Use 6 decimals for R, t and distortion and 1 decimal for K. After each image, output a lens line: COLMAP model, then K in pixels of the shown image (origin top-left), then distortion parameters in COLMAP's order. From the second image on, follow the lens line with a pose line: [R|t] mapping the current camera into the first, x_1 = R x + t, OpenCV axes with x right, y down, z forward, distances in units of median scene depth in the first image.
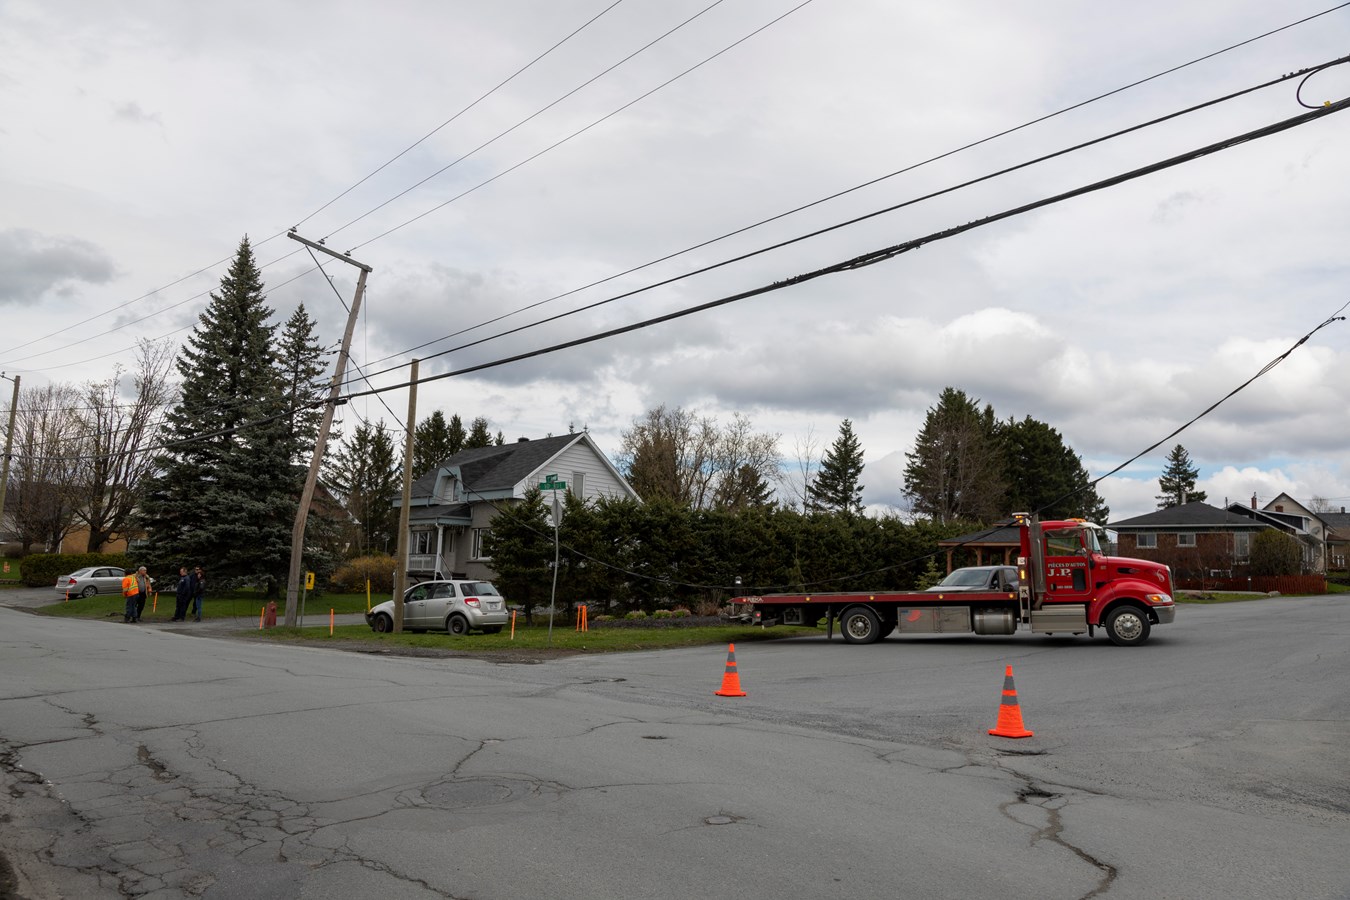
lens RADIAL K [[1038.1, 0, 675.0], [0, 1038.1, 450.0], [0, 0, 1]] dist [0.001327, -0.002324]
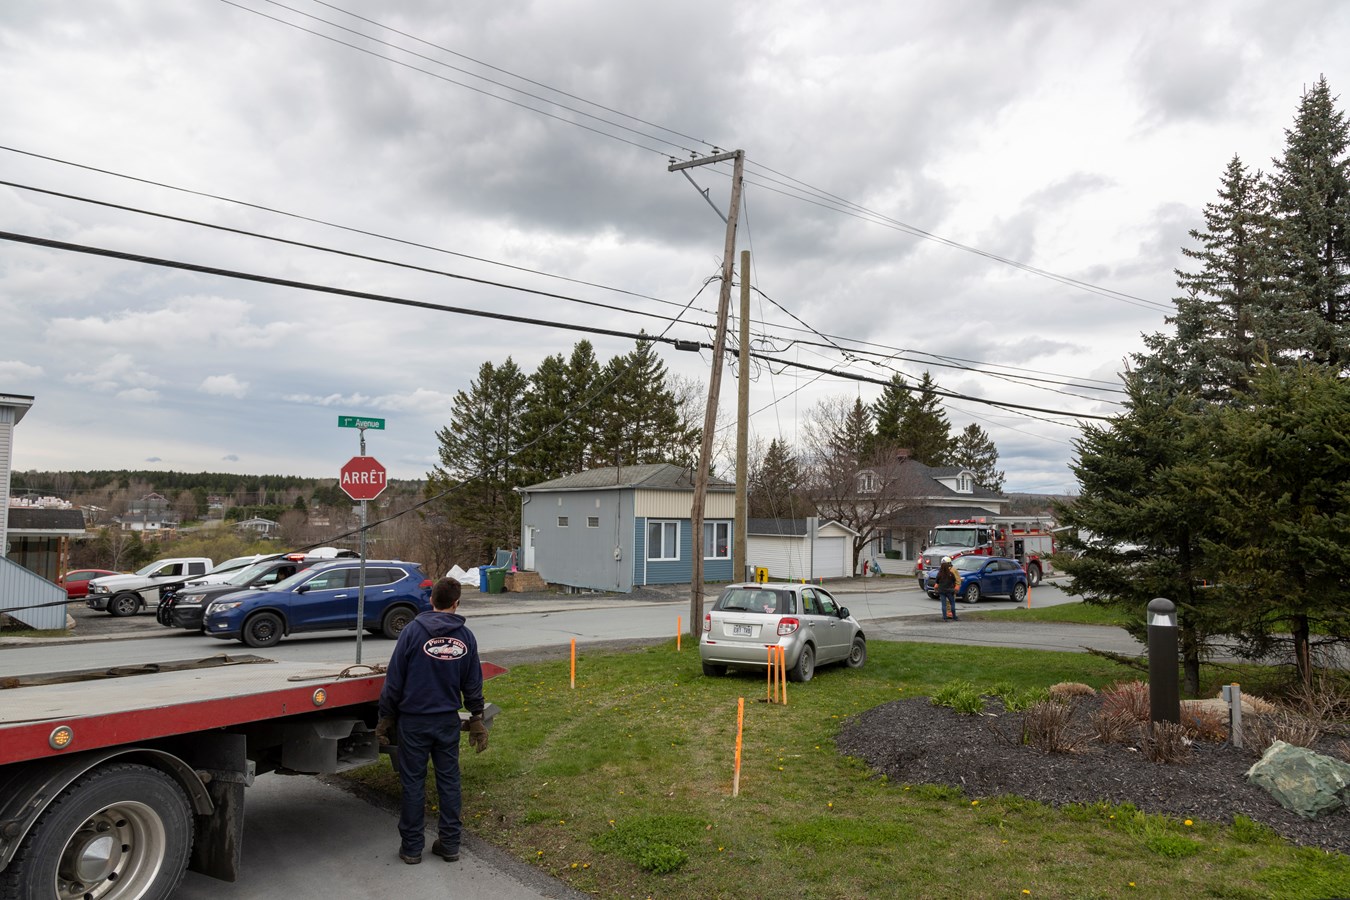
lens RADIAL K [[896.5, 0, 675.0], [0, 896.5, 450.0], [0, 0, 1]] dist [0.005777, 0.000907]
pose [[-0.061744, -0.118651, -0.991014, 0.229263], [0.125831, 0.984061, -0.125658, 0.077847], [0.990128, -0.132459, -0.045830, 0.705887]]
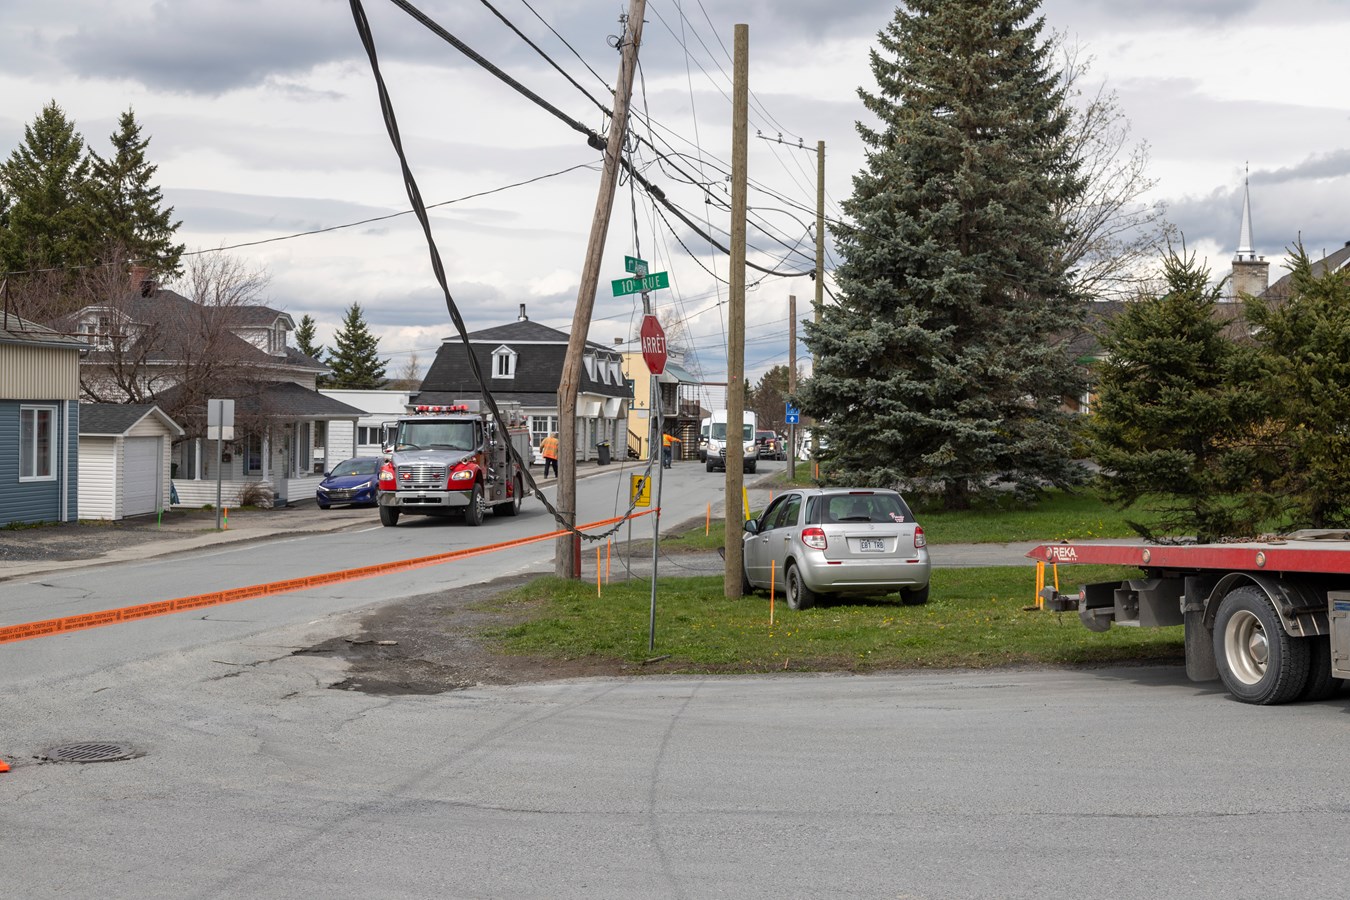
lens RADIAL K [[1951.9, 0, 675.0], [0, 1951.9, 450.0], [0, 0, 1]] dist [0.011943, 0.150993]
pose [[0.629523, -0.021202, -0.776693, 0.304440], [0.118911, 0.990481, 0.069343, 0.028728], [0.767829, -0.136010, 0.626051, 0.289784]]
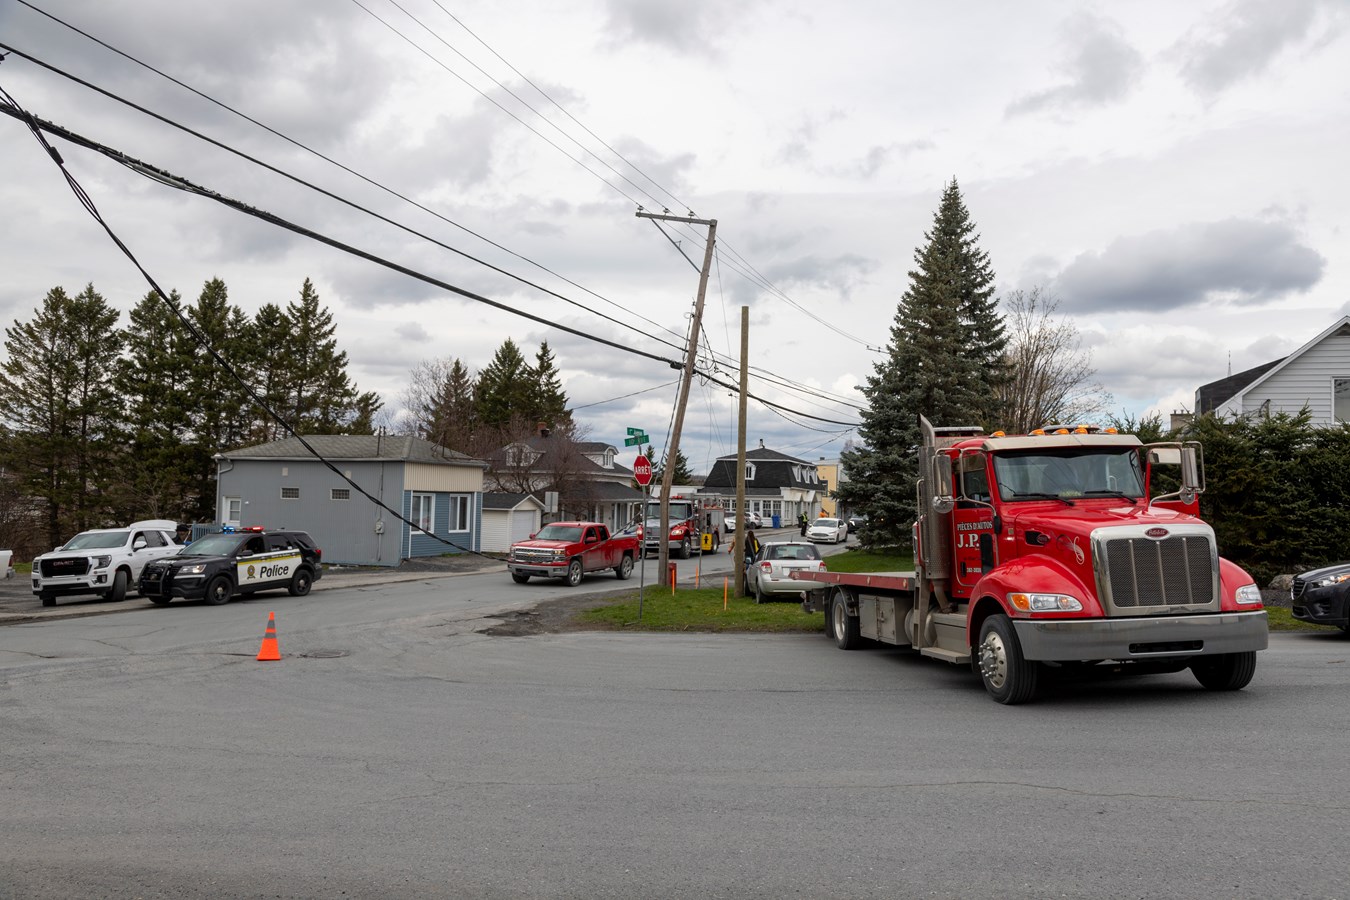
lens RADIAL K [[1098.0, 0, 675.0], [0, 1098.0, 450.0], [0, 0, 1]] dist [-0.012404, -0.002617]
pose [[0.464798, -0.069789, -0.882662, 0.427370], [0.119208, 0.992745, -0.015720, 0.035945], [0.877355, -0.097914, 0.469746, 0.342752]]
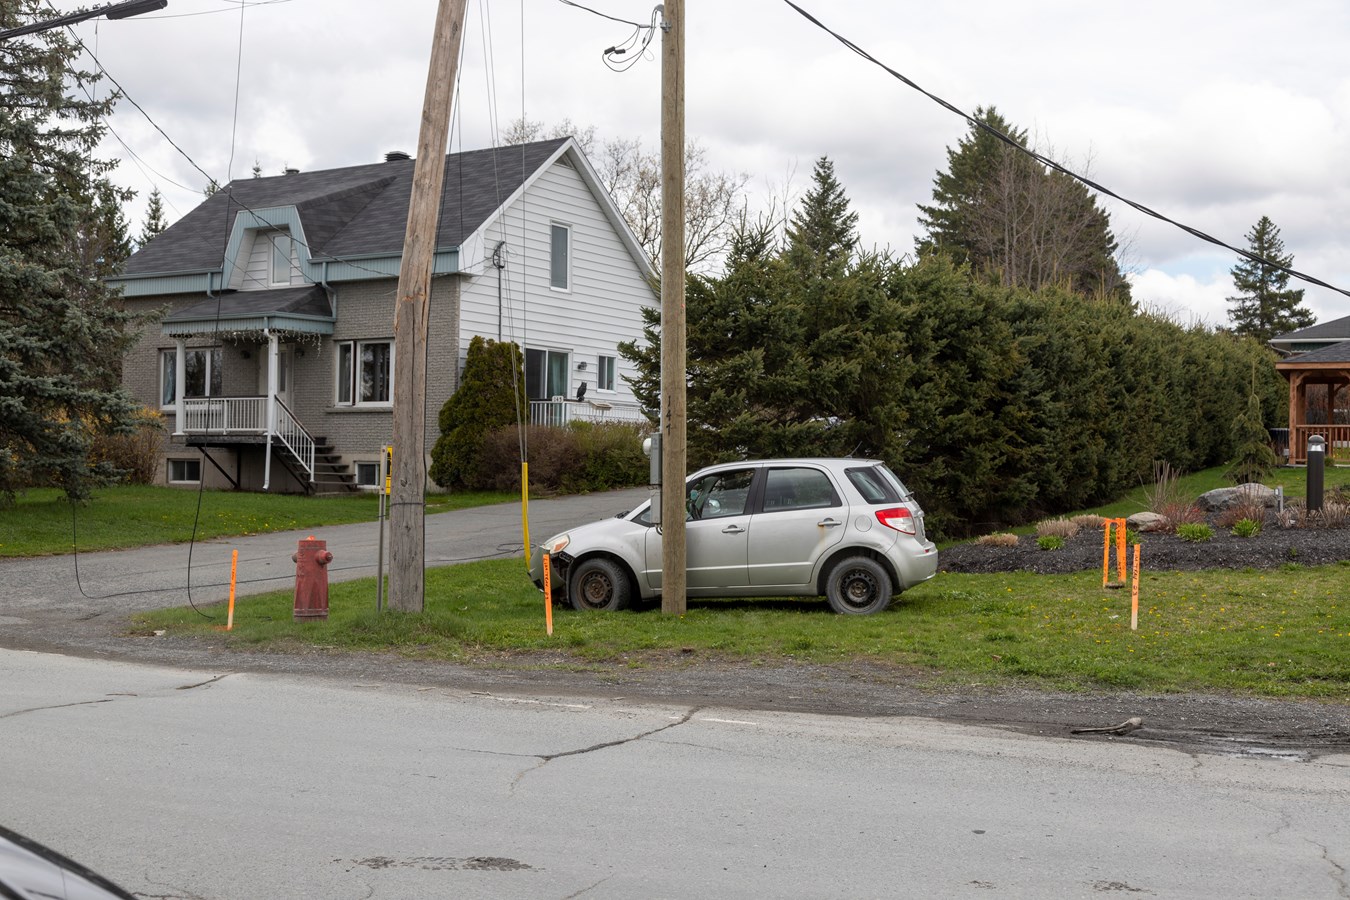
lens RADIAL K [[1577.2, 0, 675.0], [0, 1577.2, 450.0], [0, 0, 1]] dist [-0.005645, -0.009888]
pose [[0.968345, -0.019441, 0.248857, -0.280847], [-0.014063, 0.991130, 0.132150, 0.035788], [-0.249219, -0.131467, 0.959482, 0.346155]]
